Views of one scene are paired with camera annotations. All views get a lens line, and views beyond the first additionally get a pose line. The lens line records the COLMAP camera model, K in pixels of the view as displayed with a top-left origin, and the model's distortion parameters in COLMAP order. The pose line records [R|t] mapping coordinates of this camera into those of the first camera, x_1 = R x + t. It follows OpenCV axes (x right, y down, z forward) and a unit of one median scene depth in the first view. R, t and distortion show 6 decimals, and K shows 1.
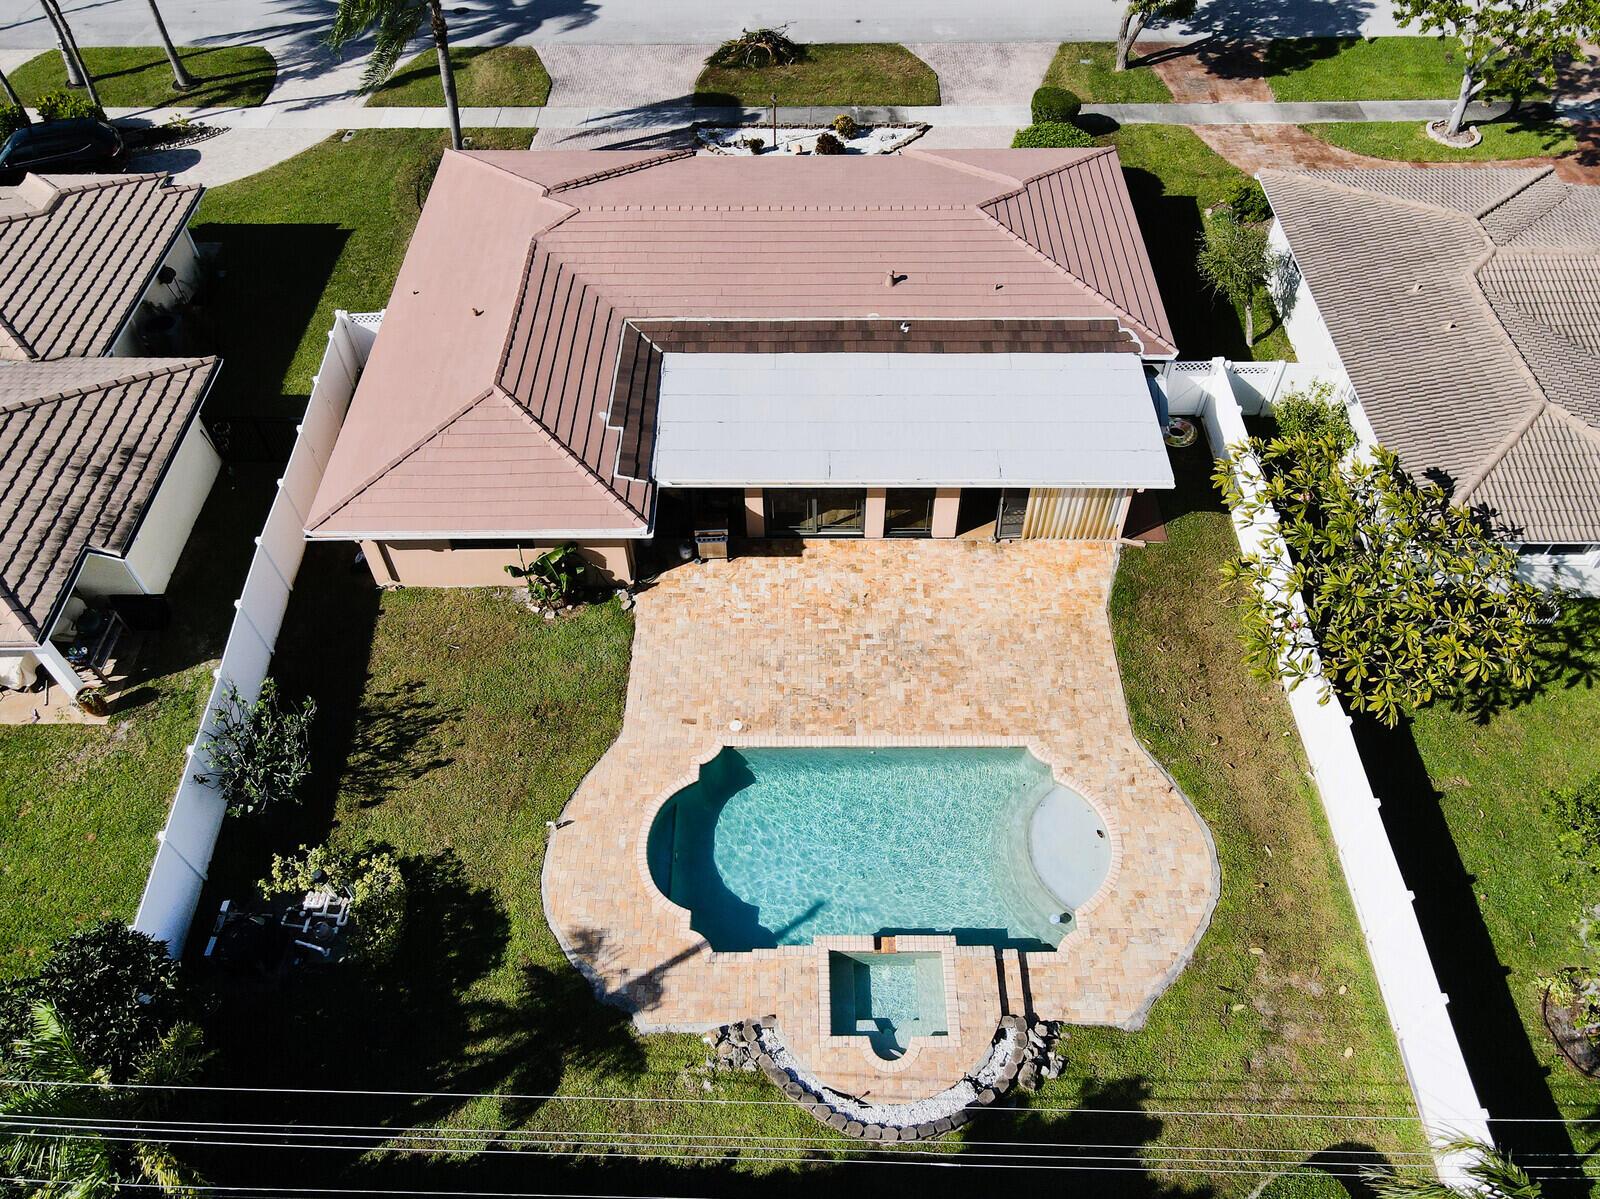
lens RADIAL K [[1181.0, 0, 800.0], [0, 1181.0, 599.5], [0, 0, 1]] dist [-0.007772, 0.046146]
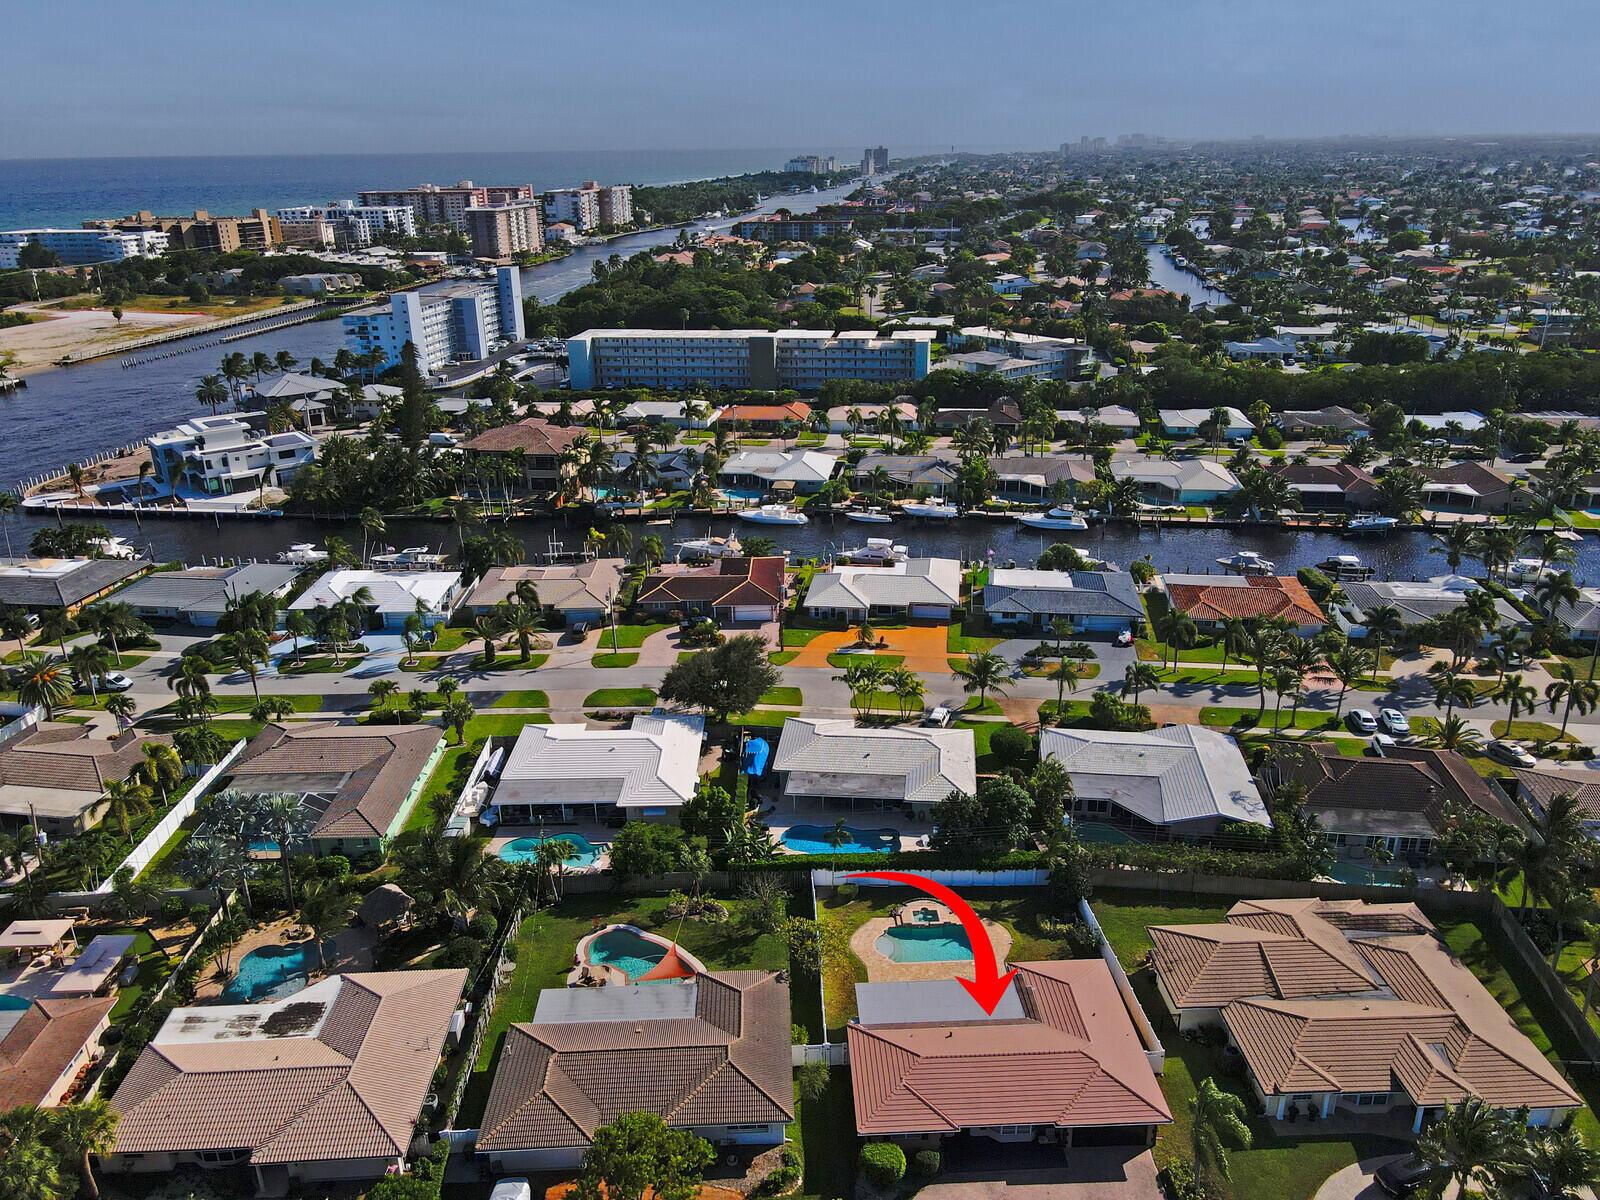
lens RADIAL K [[1181.0, 0, 800.0], [0, 1181.0, 600.0], [0, 0, 1]] dist [-0.007772, 0.046146]
pose [[-0.998724, 0.042131, -0.027848, 0.526837], [-0.012721, 0.323778, 0.946048, -3.638158], [0.048875, 0.945195, -0.322829, 1.057297]]
